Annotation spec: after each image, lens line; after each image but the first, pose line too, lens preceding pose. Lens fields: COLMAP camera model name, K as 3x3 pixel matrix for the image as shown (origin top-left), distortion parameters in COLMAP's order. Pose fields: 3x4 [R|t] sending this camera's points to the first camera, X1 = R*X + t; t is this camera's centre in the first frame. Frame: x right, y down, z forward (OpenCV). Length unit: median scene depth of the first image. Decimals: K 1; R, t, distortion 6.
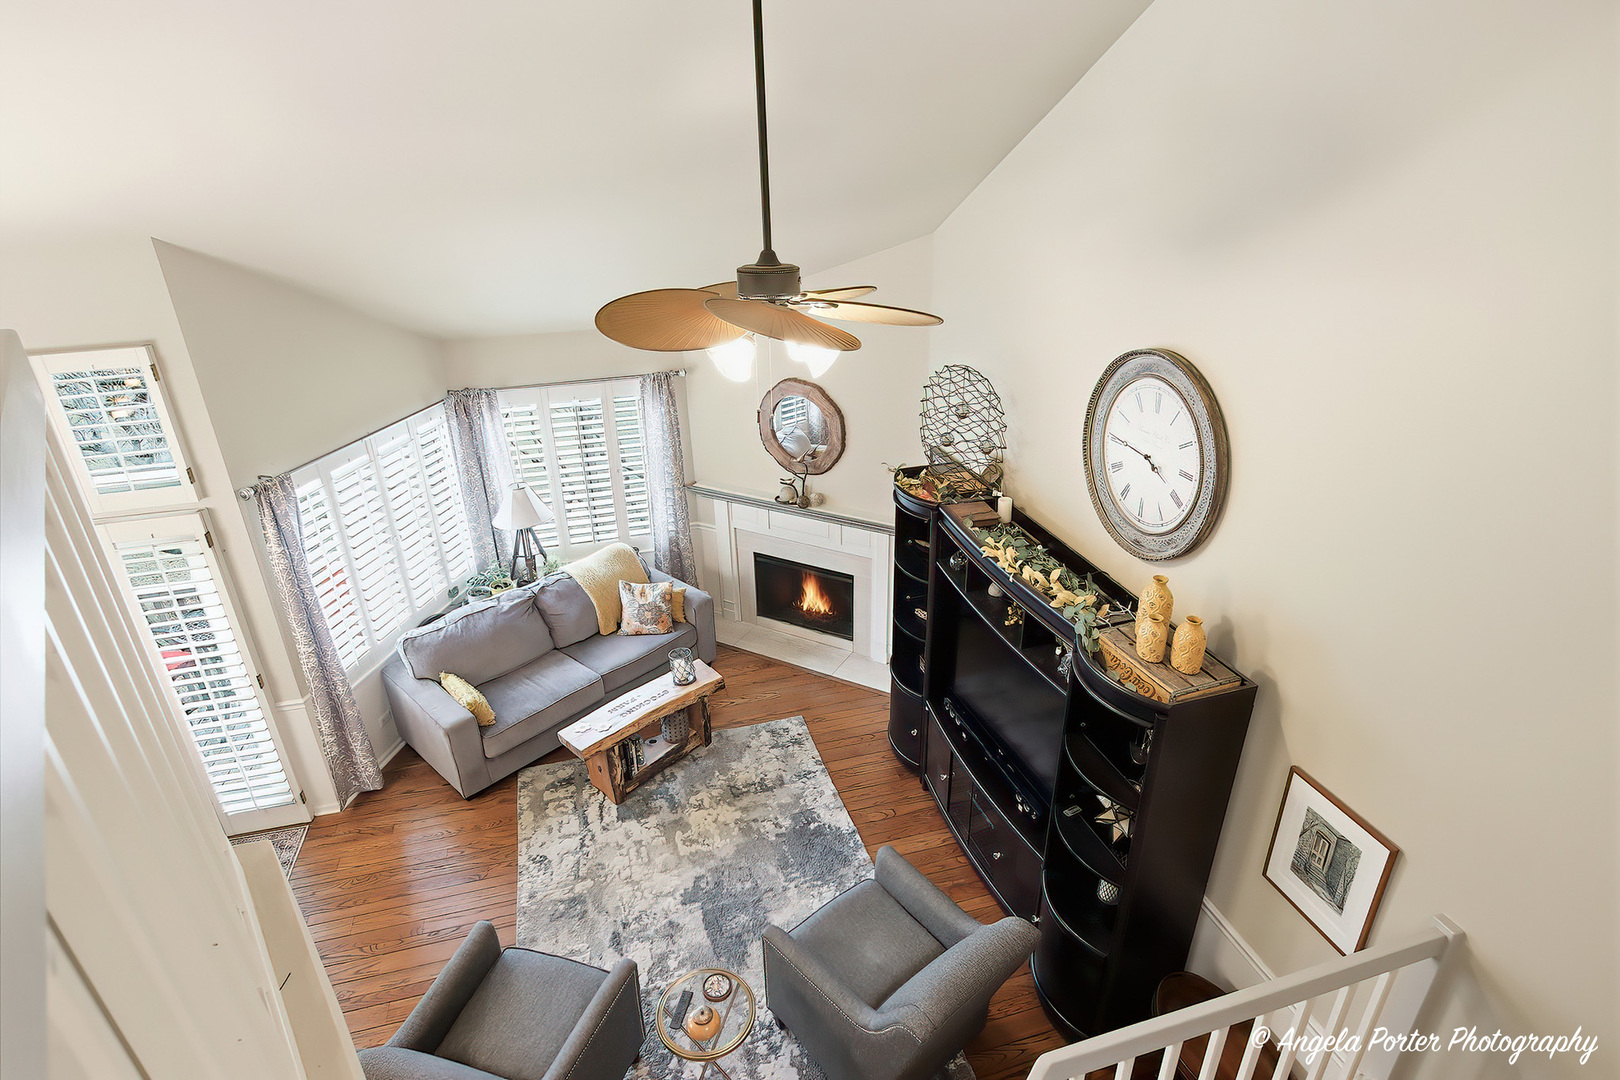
lens RADIAL K [[840.0, 0, 824.0], [0, 840.0, 542.1], [0, 0, 1]] dist [-0.030880, 0.009300]
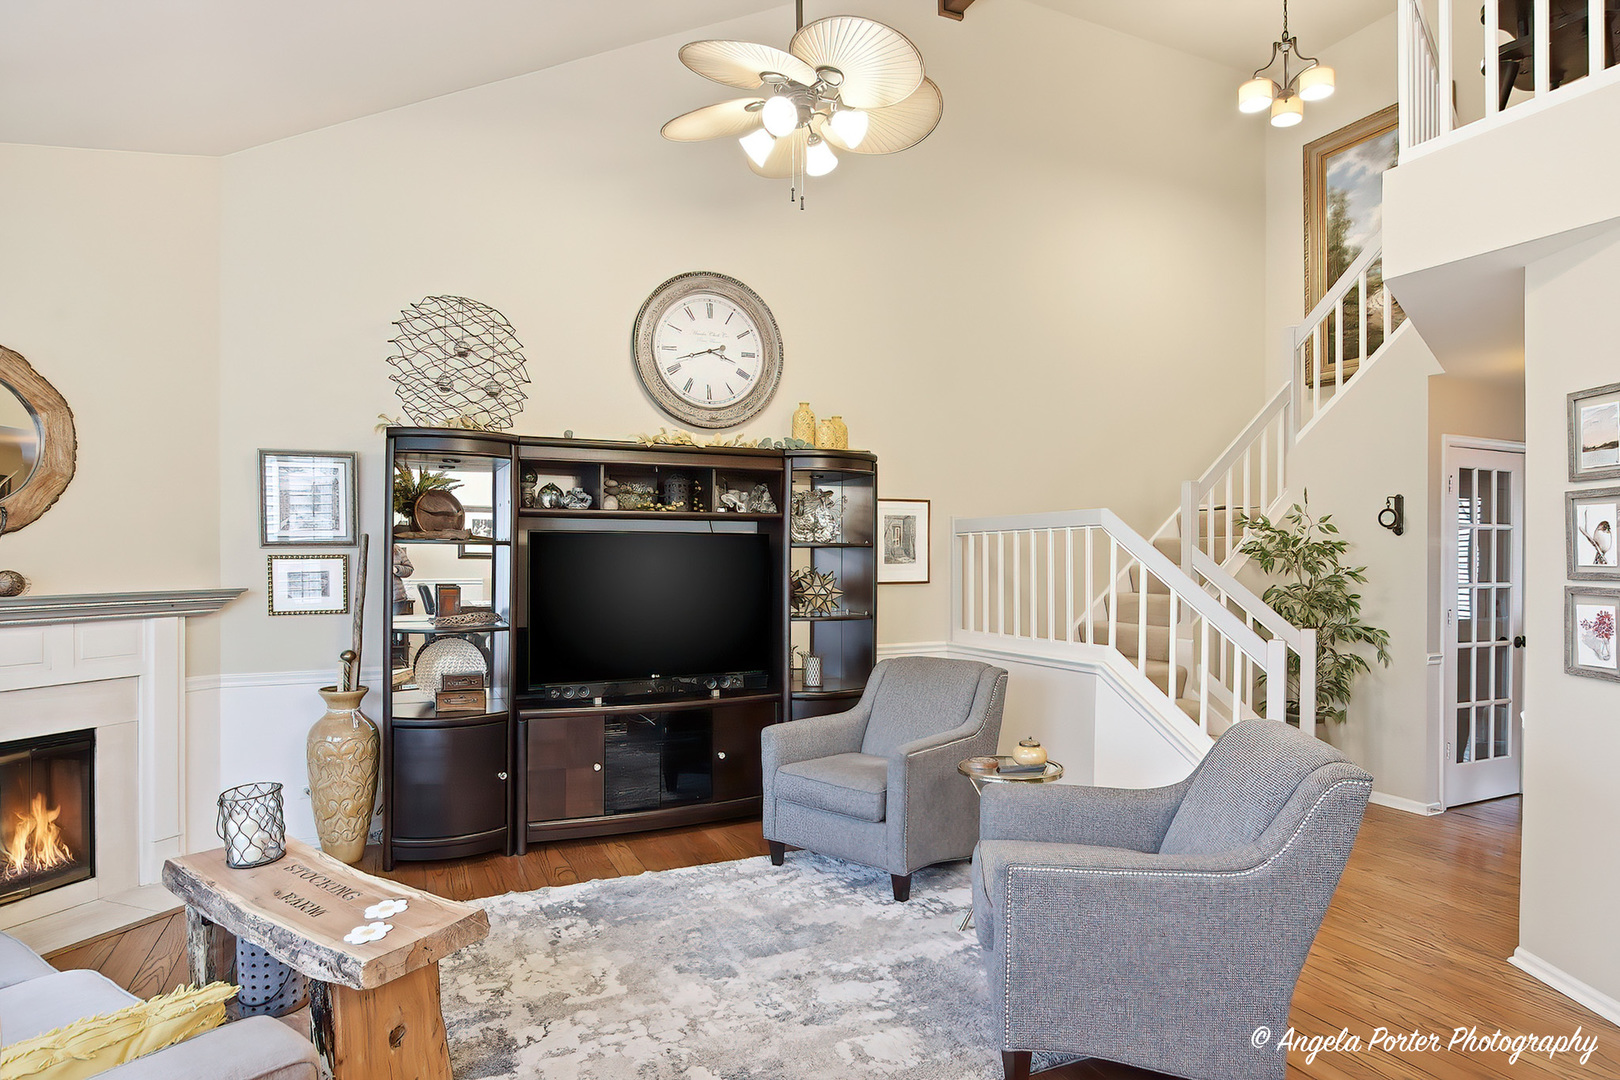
lens RADIAL K [[884.0, 0, 797.4], [0, 884.0, 551.6], [0, 0, 1]] dist [-0.041154, 0.012664]
pose [[-0.121823, 0.020422, 0.992342, -0.982131], [0.425530, 0.904319, 0.033628, 0.192749], [-0.896707, 0.426368, -0.118857, 1.115430]]
